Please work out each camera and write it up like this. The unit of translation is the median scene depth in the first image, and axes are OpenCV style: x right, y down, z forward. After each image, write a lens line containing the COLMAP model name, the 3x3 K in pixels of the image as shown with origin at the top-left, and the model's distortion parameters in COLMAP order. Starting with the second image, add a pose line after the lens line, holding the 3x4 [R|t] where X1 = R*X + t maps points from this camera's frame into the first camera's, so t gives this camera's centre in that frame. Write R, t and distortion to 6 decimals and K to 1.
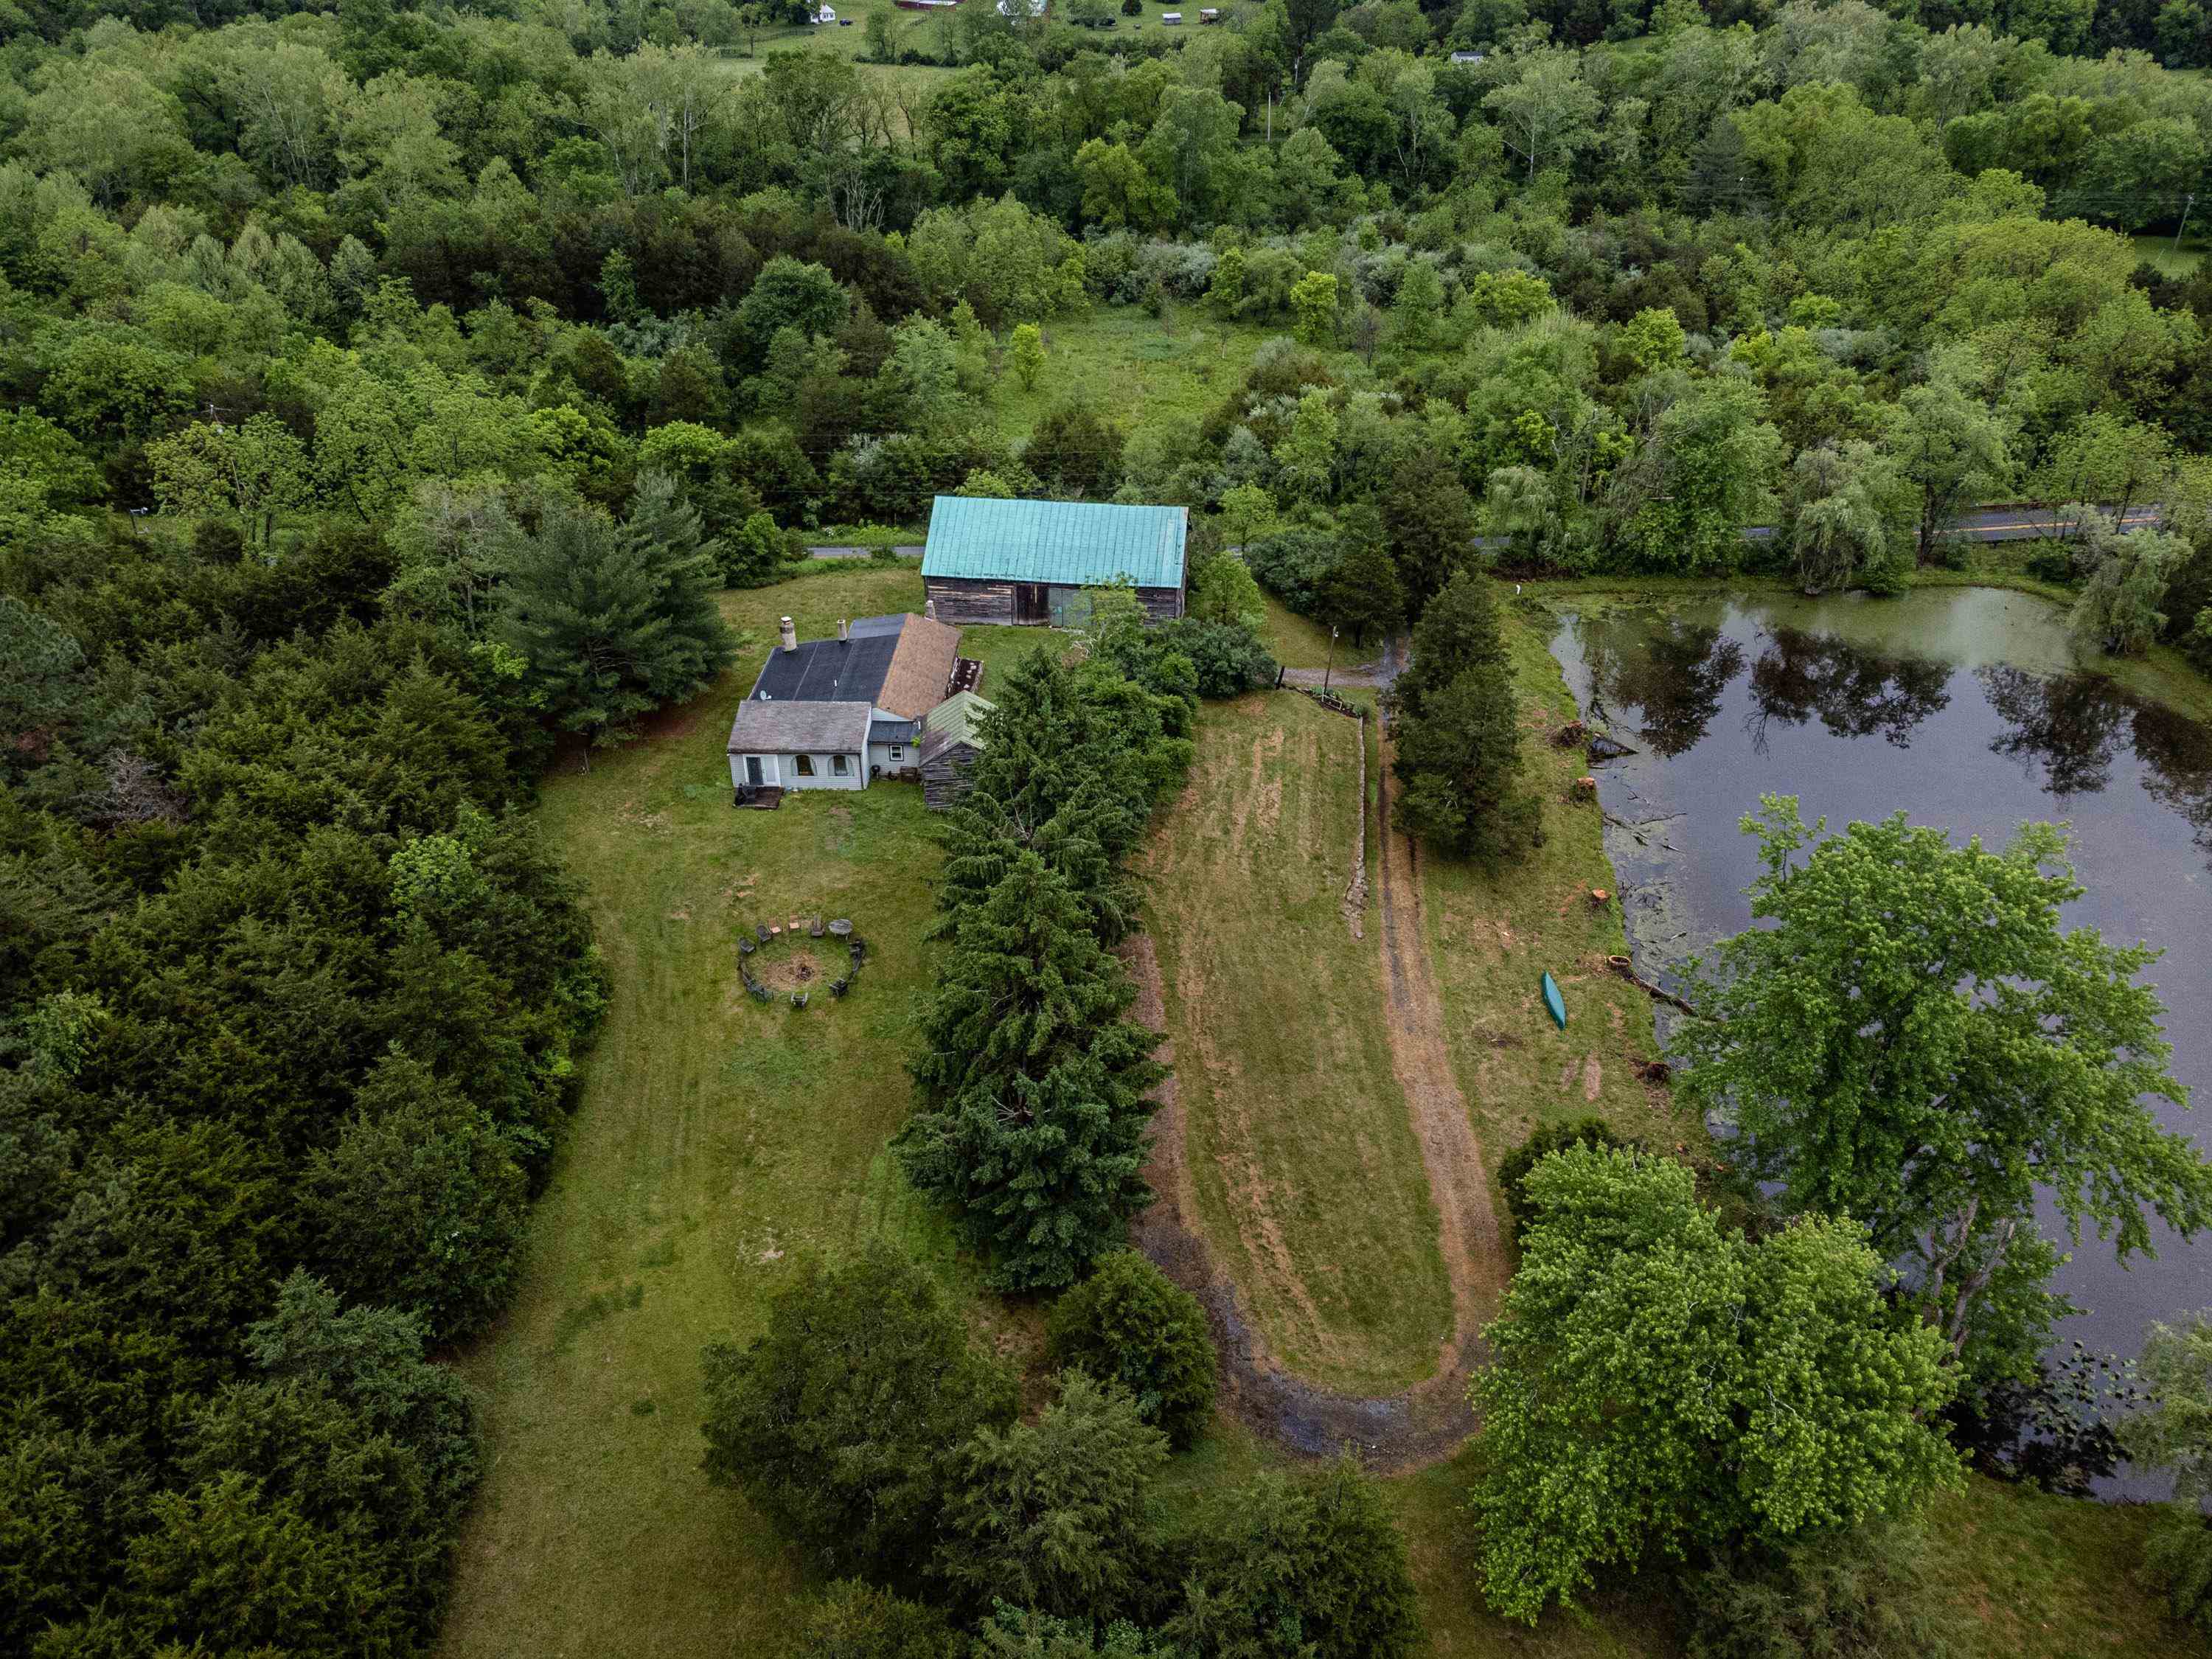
lens RADIAL K [[1646.9, 0, 1096.4], [0, 1646.9, 828.2], [0, 0, 1]] dist [0.033736, -0.010691]
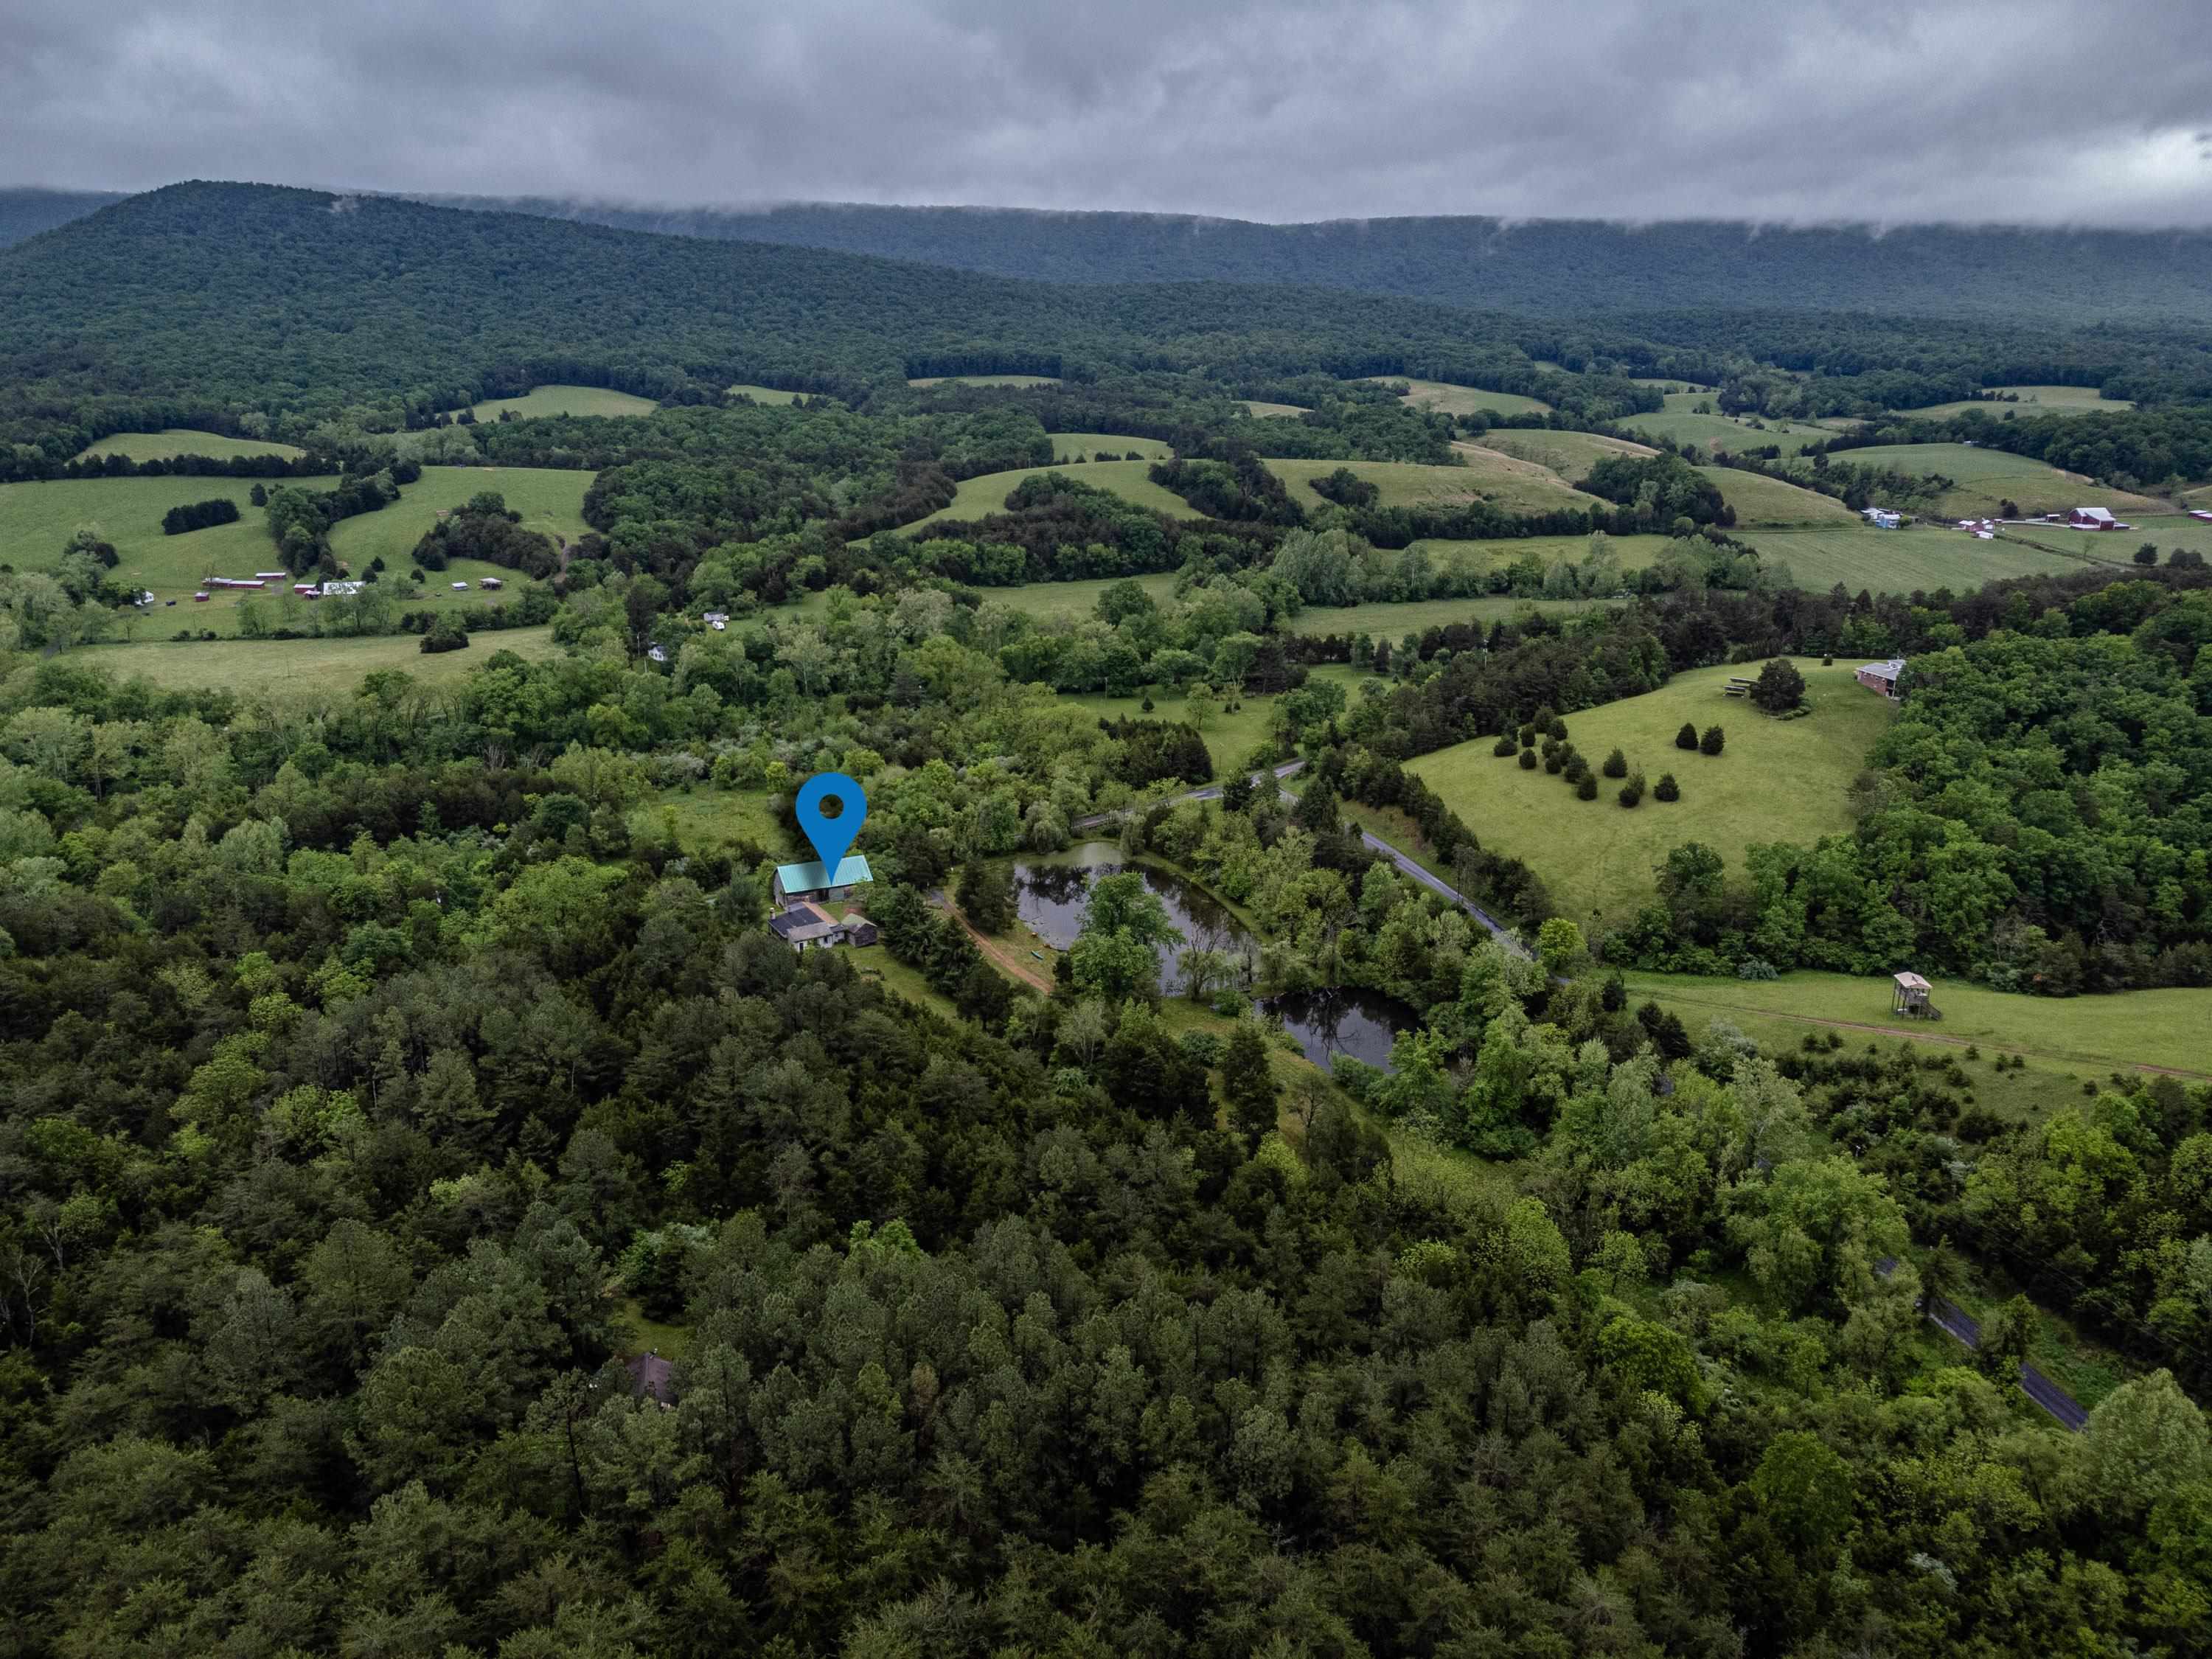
lens RADIAL K [[1646.9, 0, 1071.5], [0, 1646.9, 806.0], [0, 0, 1]] dist [0.033736, -0.010691]
pose [[0.853735, -0.148989, 0.498937, -0.884949], [0.267576, 0.947528, -0.174908, 0.276645], [-0.446698, 0.282829, 0.848804, -1.387069]]
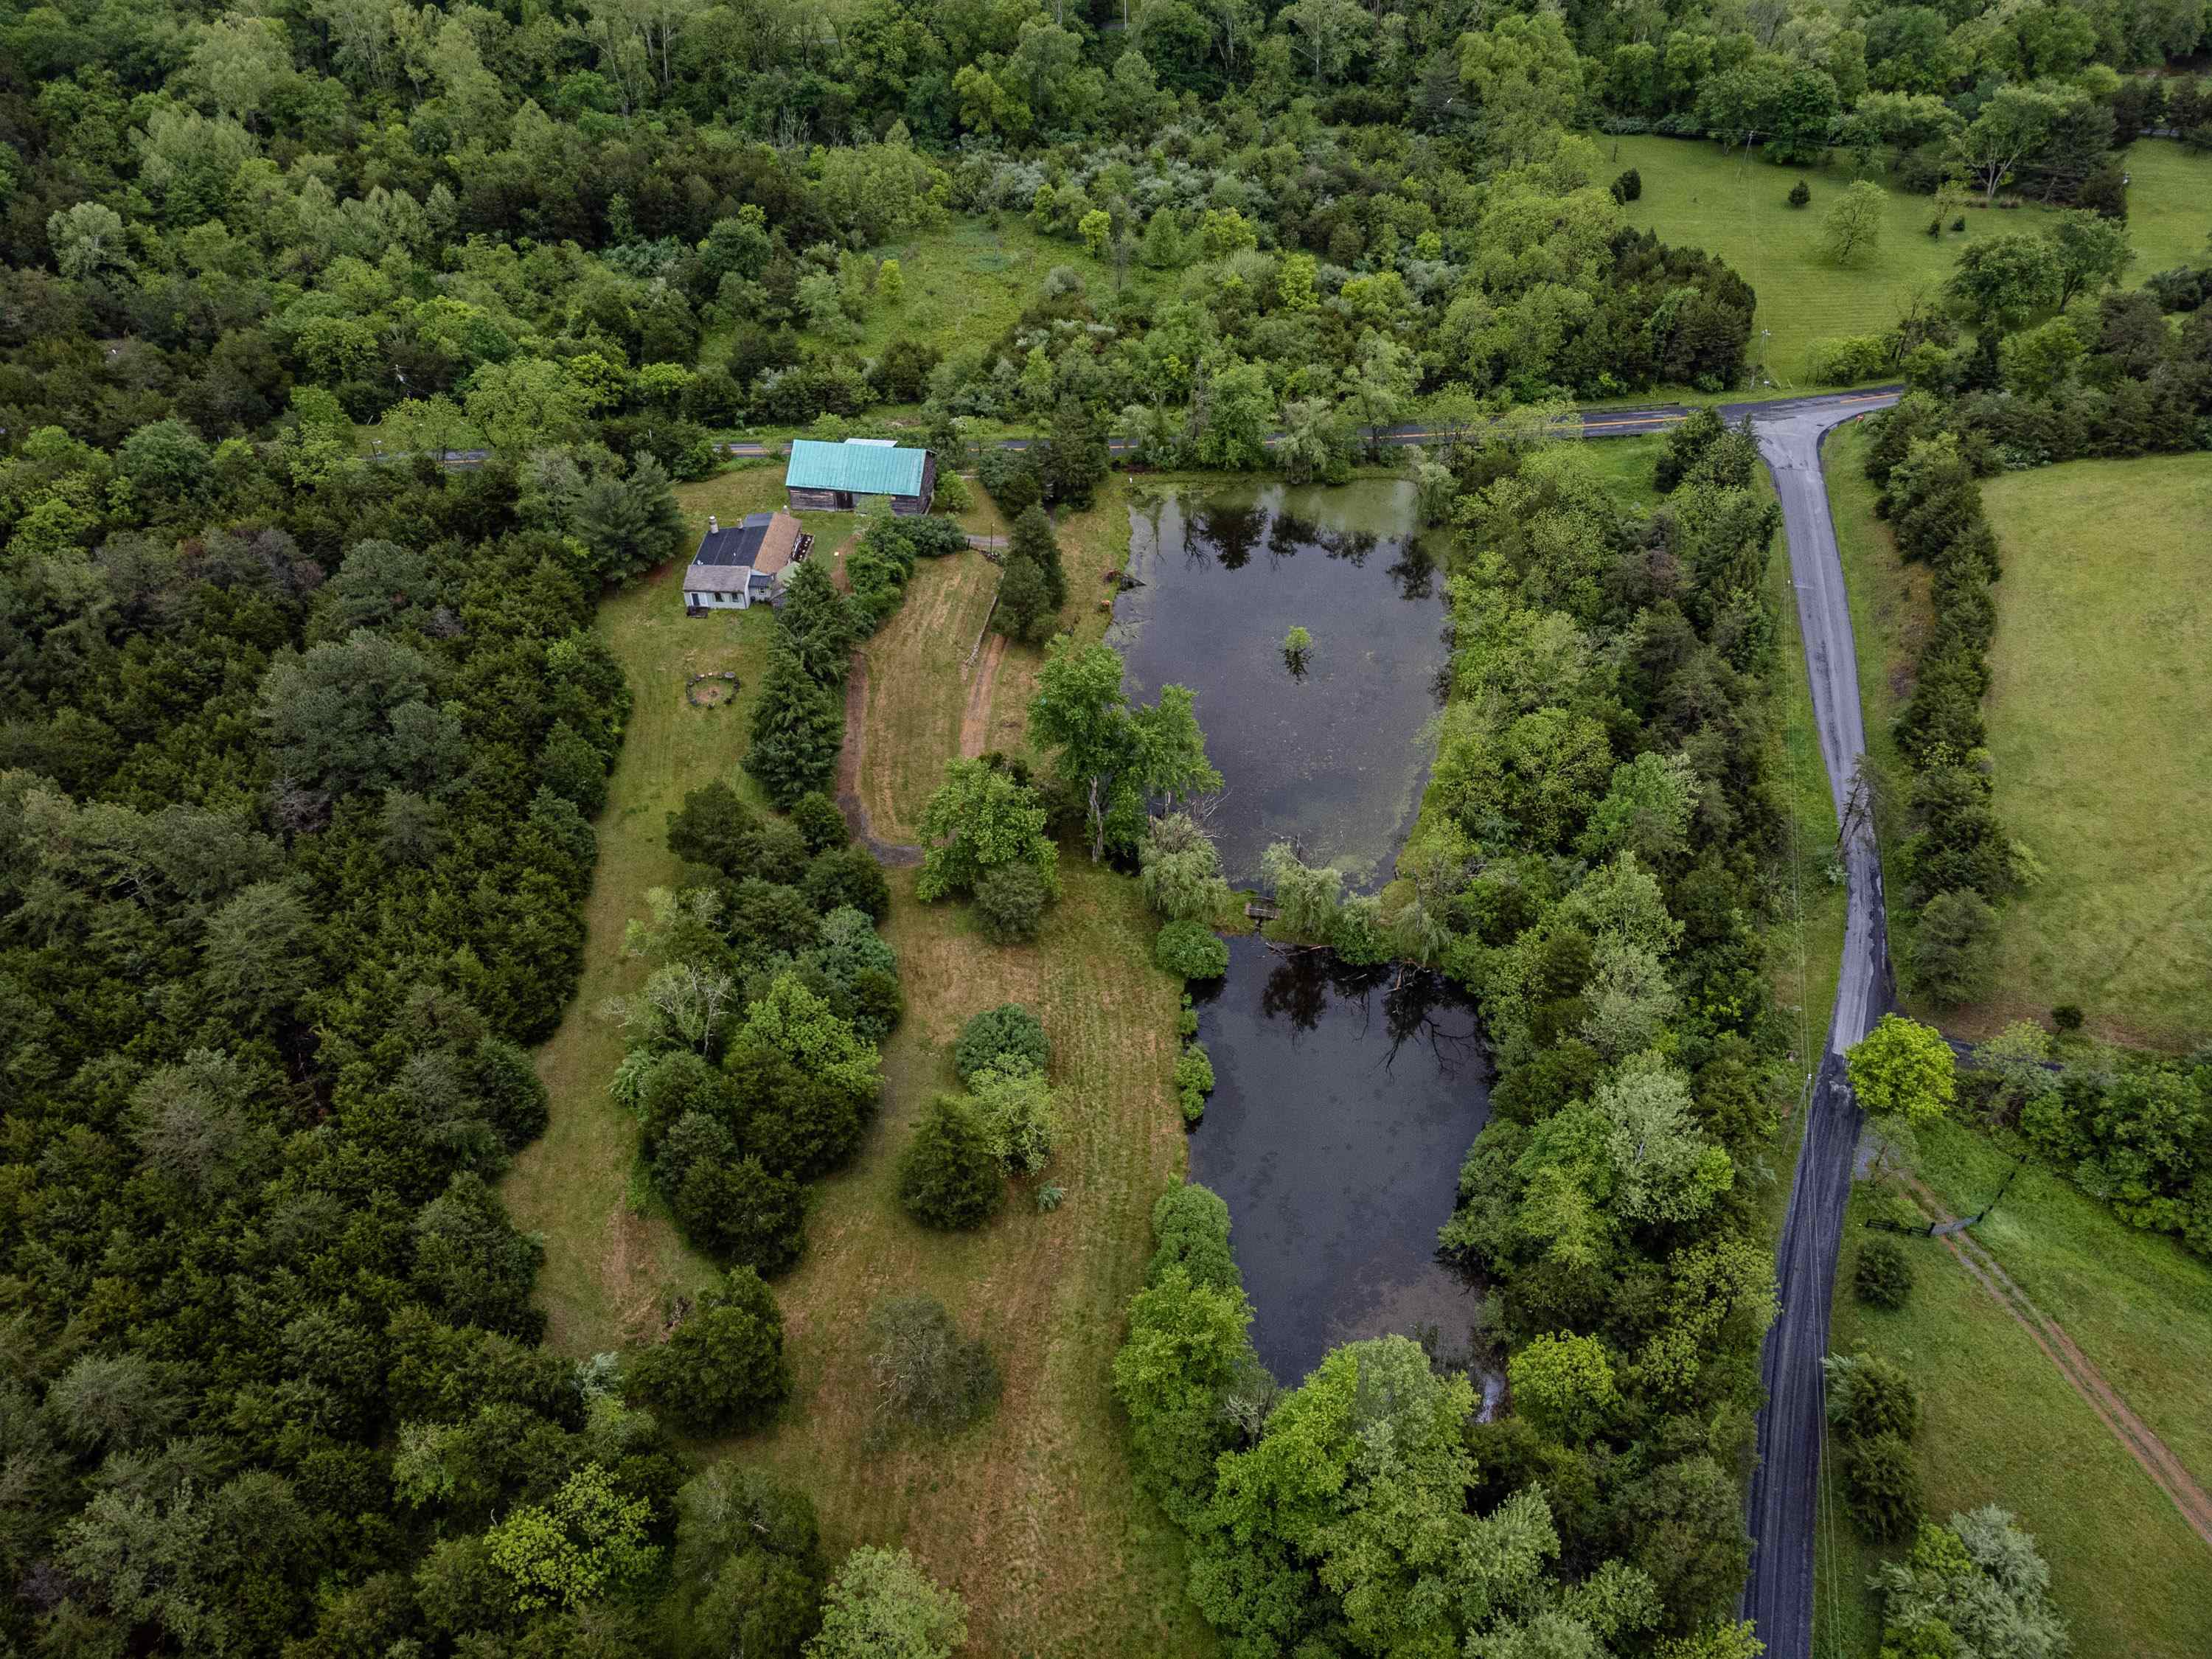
lens RADIAL K [[1646.9, 0, 1080.6], [0, 1646.9, 805.8], [0, 0, 1]] dist [0.033736, -0.010691]
pose [[0.999726, 0.010486, -0.020931, 0.227863], [-0.006940, 0.986629, 0.162836, -0.081892], [0.022358, -0.162646, 0.986431, -0.769593]]
